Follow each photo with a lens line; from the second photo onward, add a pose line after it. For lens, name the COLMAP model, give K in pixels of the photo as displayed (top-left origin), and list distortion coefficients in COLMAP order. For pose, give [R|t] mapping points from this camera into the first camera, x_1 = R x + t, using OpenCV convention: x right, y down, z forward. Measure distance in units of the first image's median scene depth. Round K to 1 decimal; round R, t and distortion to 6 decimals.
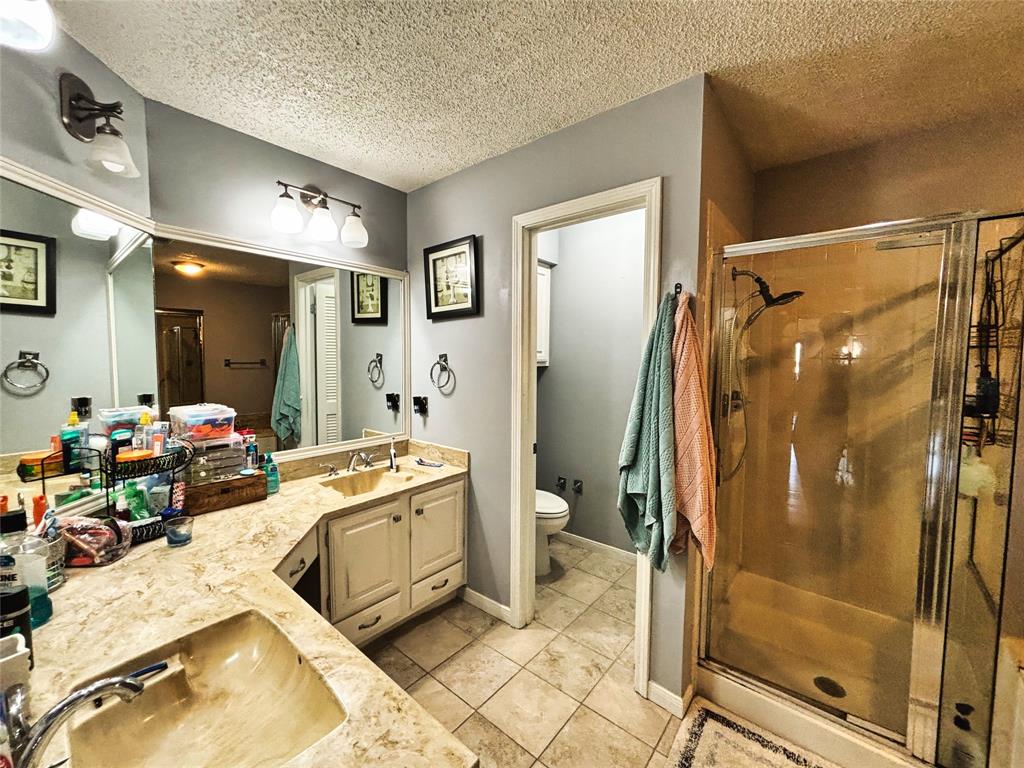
lens RADIAL K [[407.6, 0, 514.7], [0, 407.6, 377.2], [0, 0, 1]] dist [-0.000134, 0.000424]
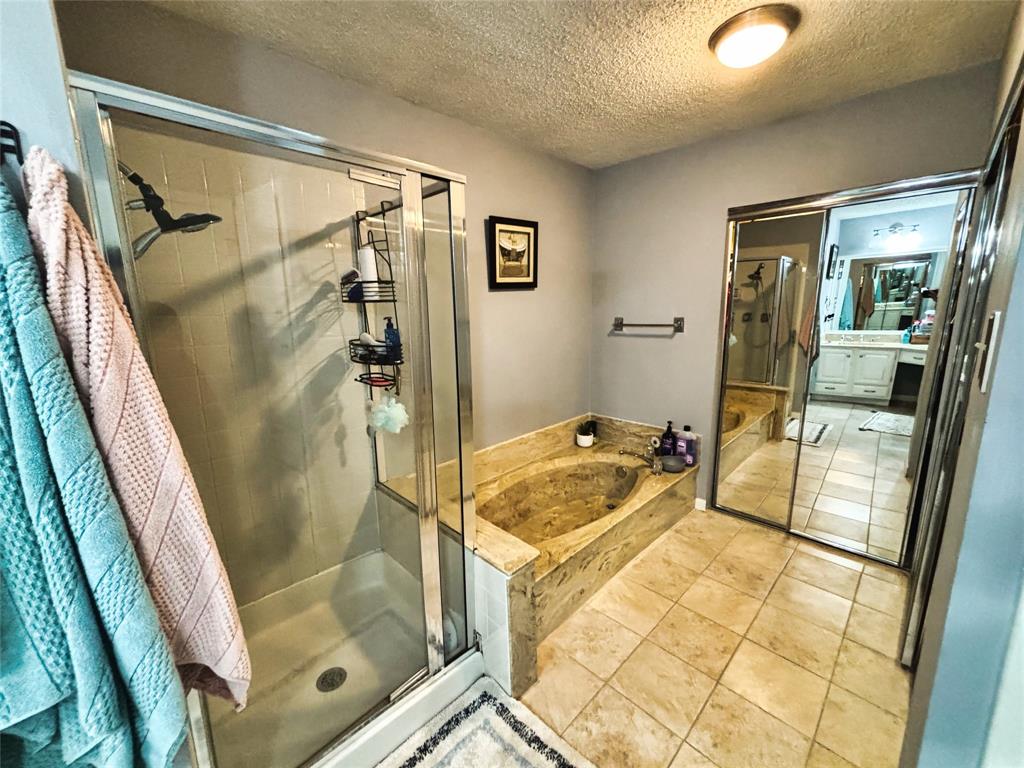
lens RADIAL K [[407.6, 0, 514.0], [0, 407.6, 381.3], [0, 0, 1]] dist [-0.000134, 0.000424]
pose [[0.090872, -0.187711, 0.978012, 0.047278], [0.062934, 0.981194, 0.182475, -0.042809], [-0.993872, 0.044968, 0.100977, 0.548520]]
